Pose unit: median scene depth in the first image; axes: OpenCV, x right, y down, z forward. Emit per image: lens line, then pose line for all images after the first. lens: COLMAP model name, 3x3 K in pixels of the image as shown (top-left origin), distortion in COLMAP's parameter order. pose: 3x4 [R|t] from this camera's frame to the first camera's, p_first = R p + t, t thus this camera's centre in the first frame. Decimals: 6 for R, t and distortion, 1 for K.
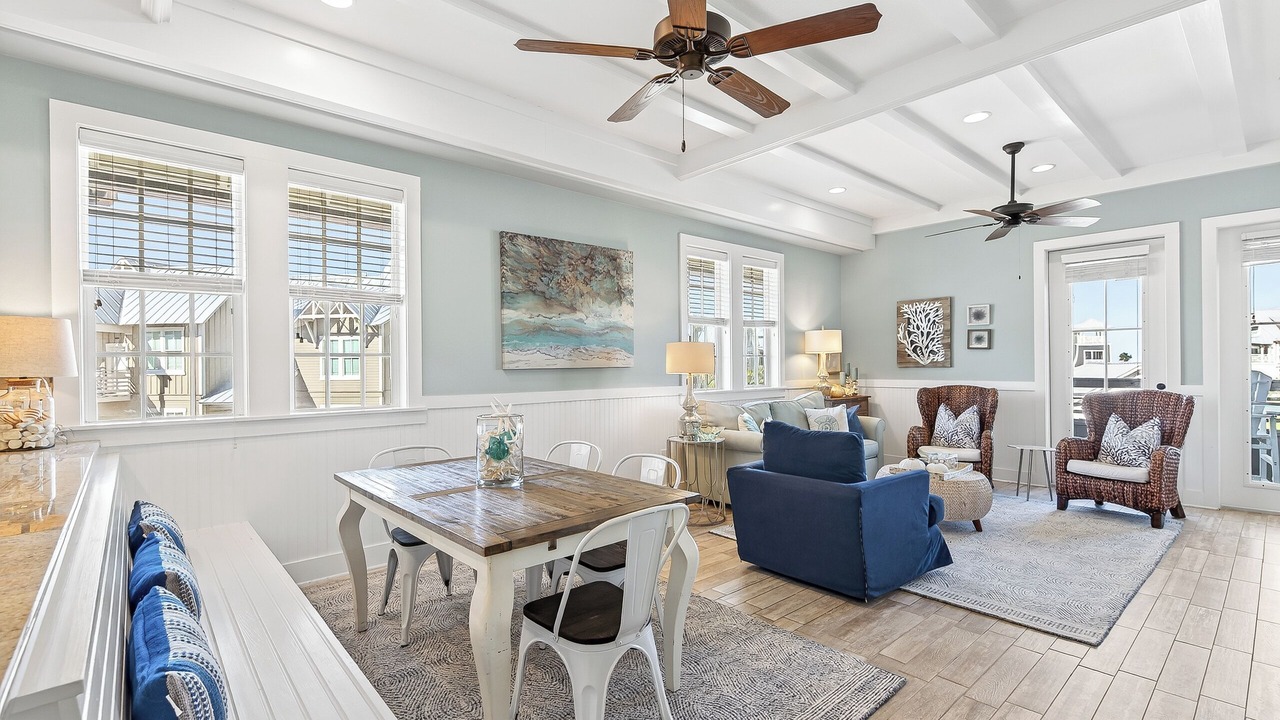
lens RADIAL K [[578.0, 0, 631.0], [0, 578.0, 368.8], [0, 0, 1]] dist [0.010142, -0.001388]
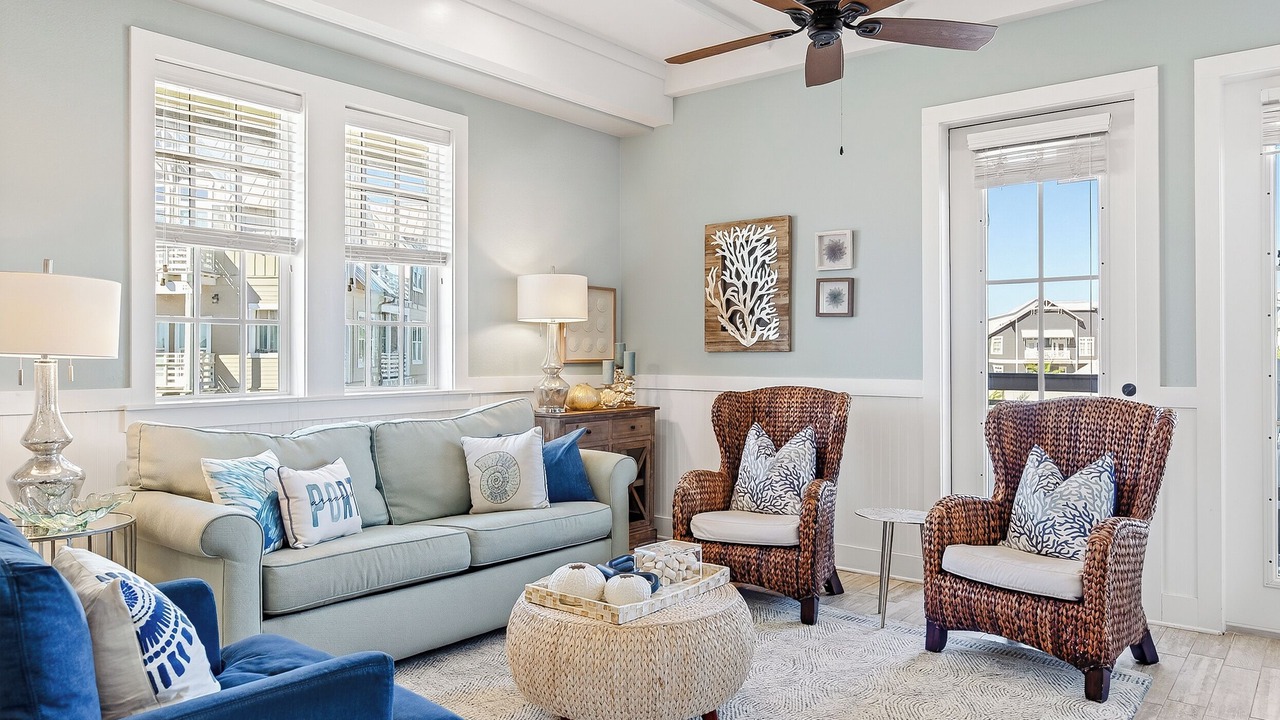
lens RADIAL K [[878.3, 0, 639.5], [0, 878.3, 352.8], [0, 0, 1]] dist [0.009011, 0.001969]
pose [[0.984865, 0.007922, 0.173141, 0.350892], [-0.006745, 0.999950, -0.007383, 0.006396], [-0.173190, 0.006103, 0.984869, 0.310299]]
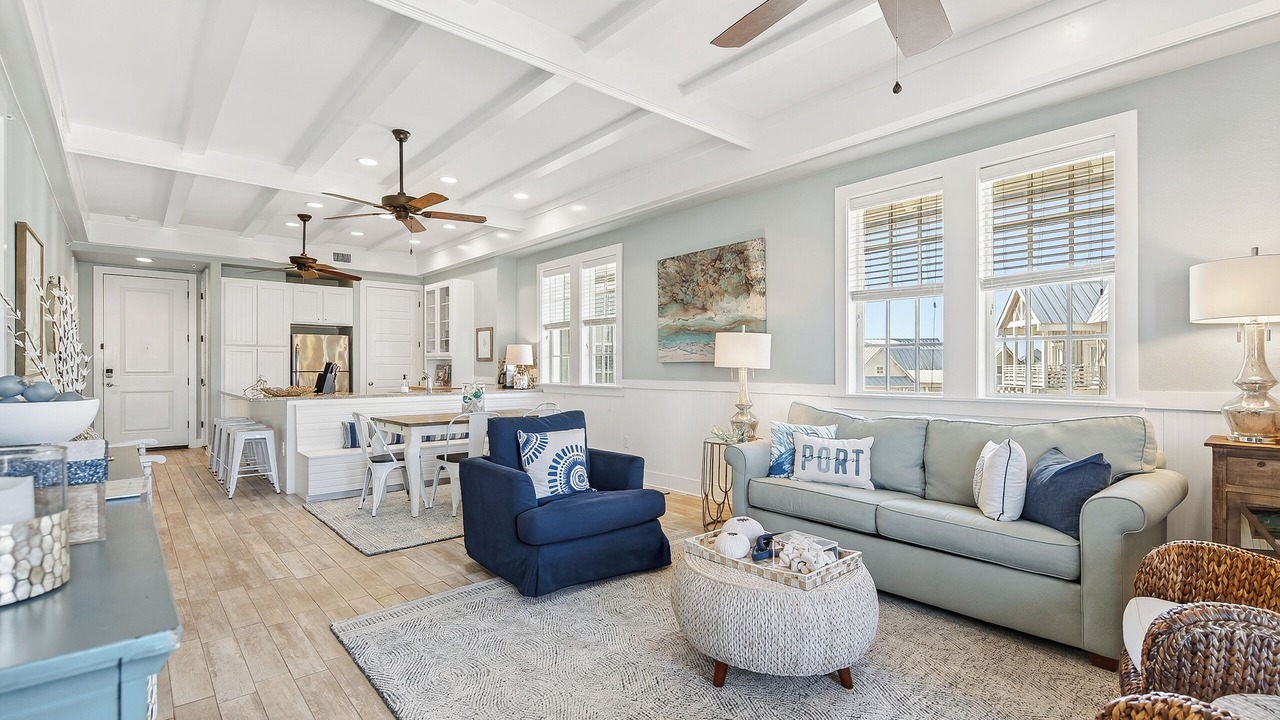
lens RADIAL K [[578.0, 0, 639.8], [0, 578.0, 366.3], [0, 0, 1]] dist [0.010142, -0.001388]
pose [[0.001396, 0.011613, -0.999932, 0.895424], [0.003993, 0.999925, 0.011618, -0.004549], [0.999991, -0.004009, 0.001350, 0.754312]]
